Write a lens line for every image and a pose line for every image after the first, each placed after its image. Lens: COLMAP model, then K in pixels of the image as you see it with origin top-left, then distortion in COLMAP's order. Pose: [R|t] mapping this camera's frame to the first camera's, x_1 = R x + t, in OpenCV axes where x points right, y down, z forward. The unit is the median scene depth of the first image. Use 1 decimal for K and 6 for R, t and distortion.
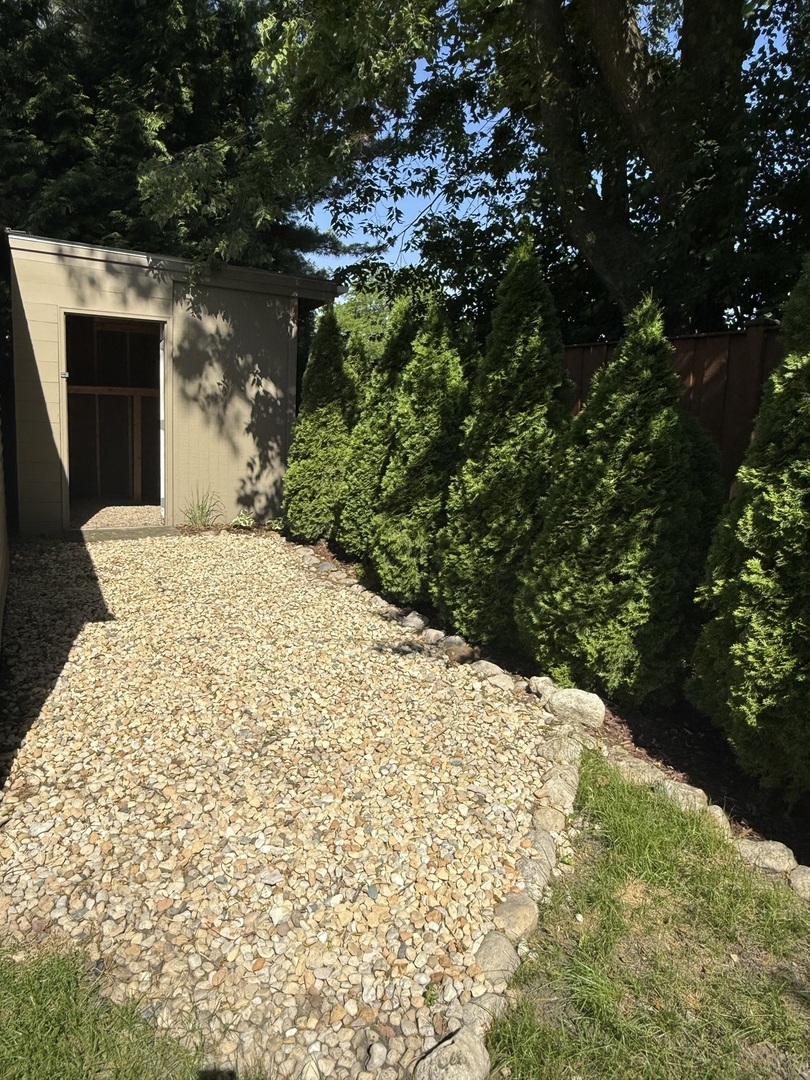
lens RADIAL K [[793.9, 0, 405.0], [0, 793.9, 540.0], [0, 0, 1]] dist [0.002446, 0.001805]
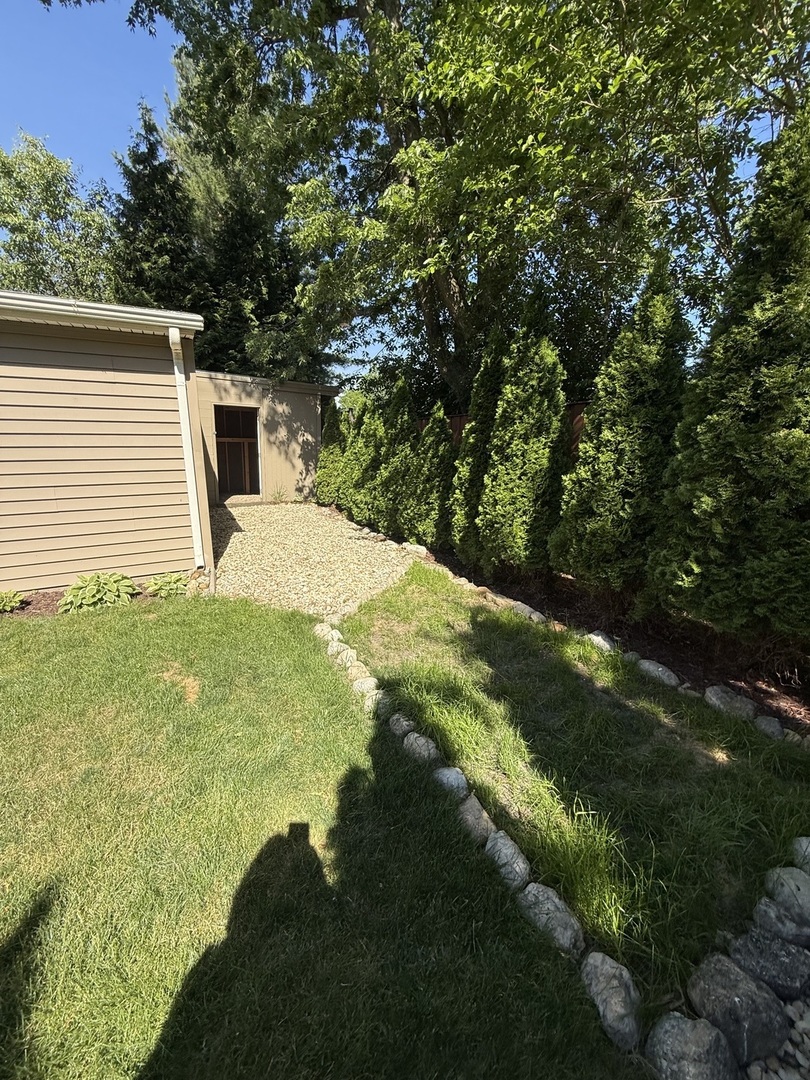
lens RADIAL K [[433.7, 0, 405.0], [0, 433.7, 540.0], [0, 0, 1]] dist [0.000354, -0.000160]
pose [[0.999329, -0.022404, 0.028967, 0.071917], [0.021068, 0.998736, 0.045626, 0.055502], [-0.029953, -0.044985, 0.998539, -0.282836]]
